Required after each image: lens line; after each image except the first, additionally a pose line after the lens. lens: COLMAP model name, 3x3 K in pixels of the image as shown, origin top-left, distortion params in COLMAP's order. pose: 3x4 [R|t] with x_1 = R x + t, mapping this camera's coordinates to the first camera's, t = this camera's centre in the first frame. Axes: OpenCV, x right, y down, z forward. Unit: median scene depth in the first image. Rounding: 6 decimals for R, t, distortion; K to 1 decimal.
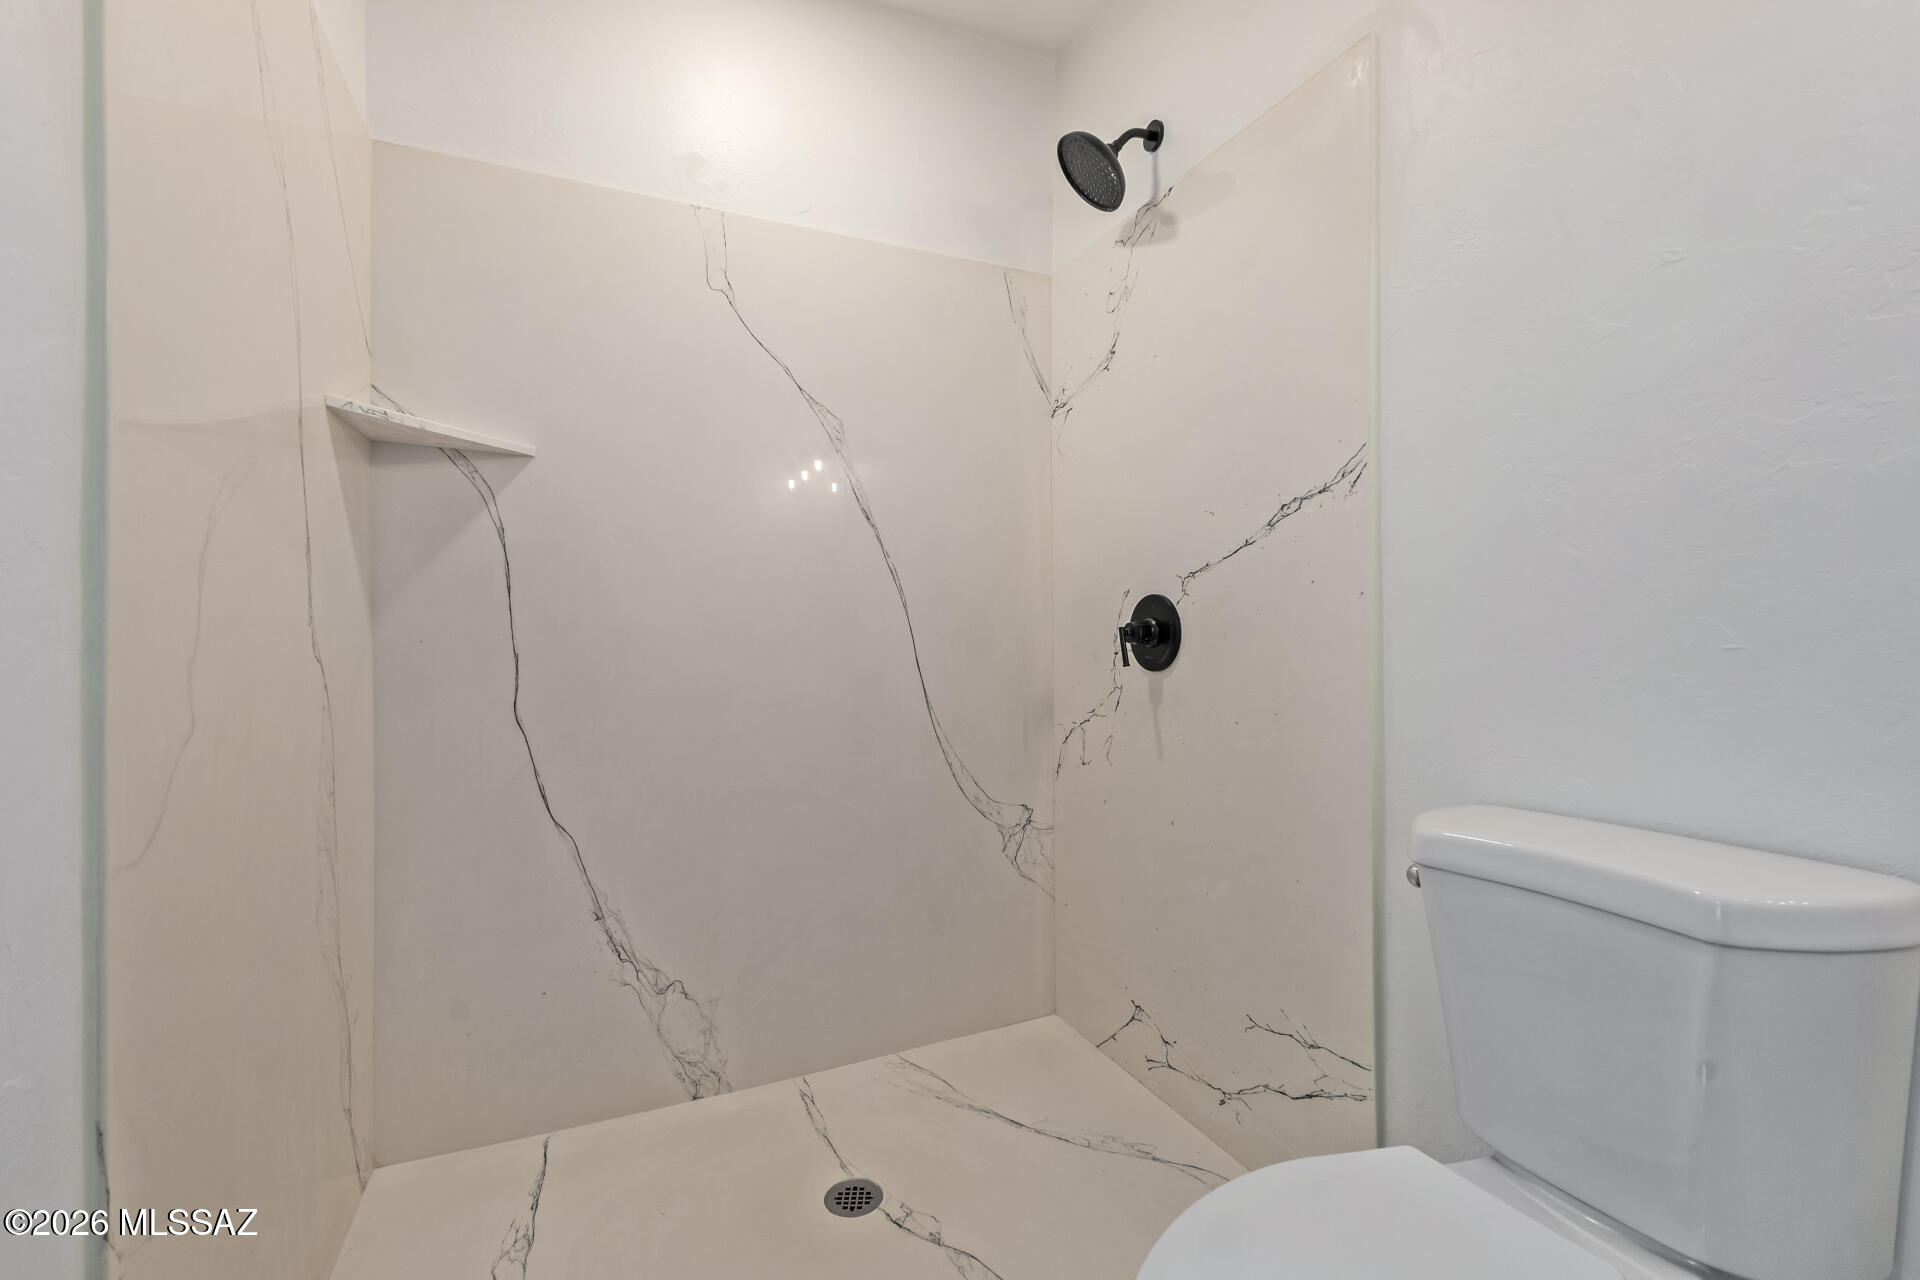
lens RADIAL K [[838.7, 0, 947.6], [0, 838.7, 623.7], [0, 0, 1]] dist [0.006612, -0.000649]
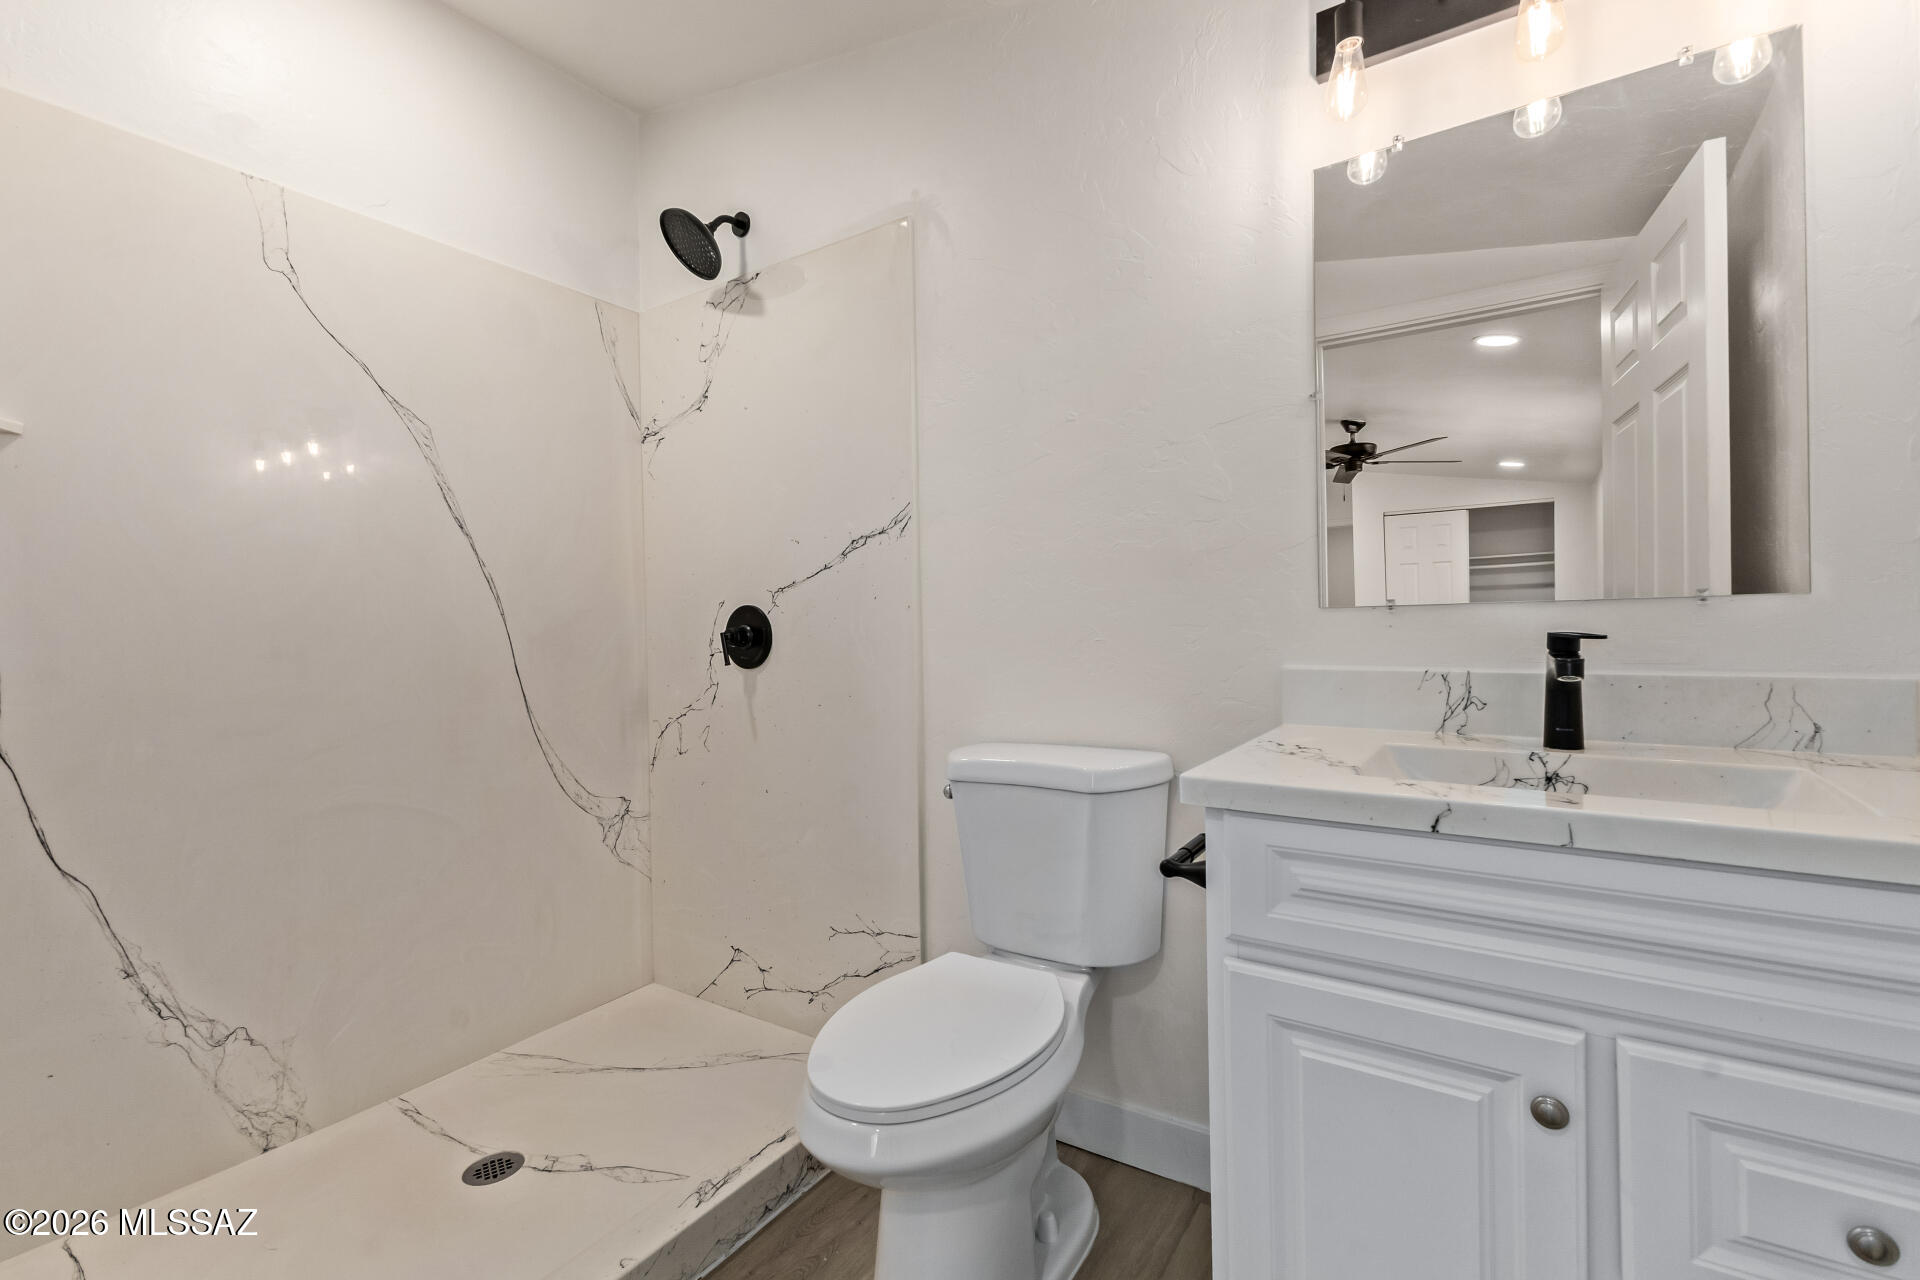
lens RADIAL K [[838.7, 0, 947.6], [0, 838.7, 623.7], [0, 0, 1]] dist [0.006612, -0.000649]
pose [[0.848202, -0.005678, 0.529643, -0.150190], [0.009335, 0.999947, -0.004230, -0.000533], [-0.529591, 0.008532, 0.848210, -0.178455]]
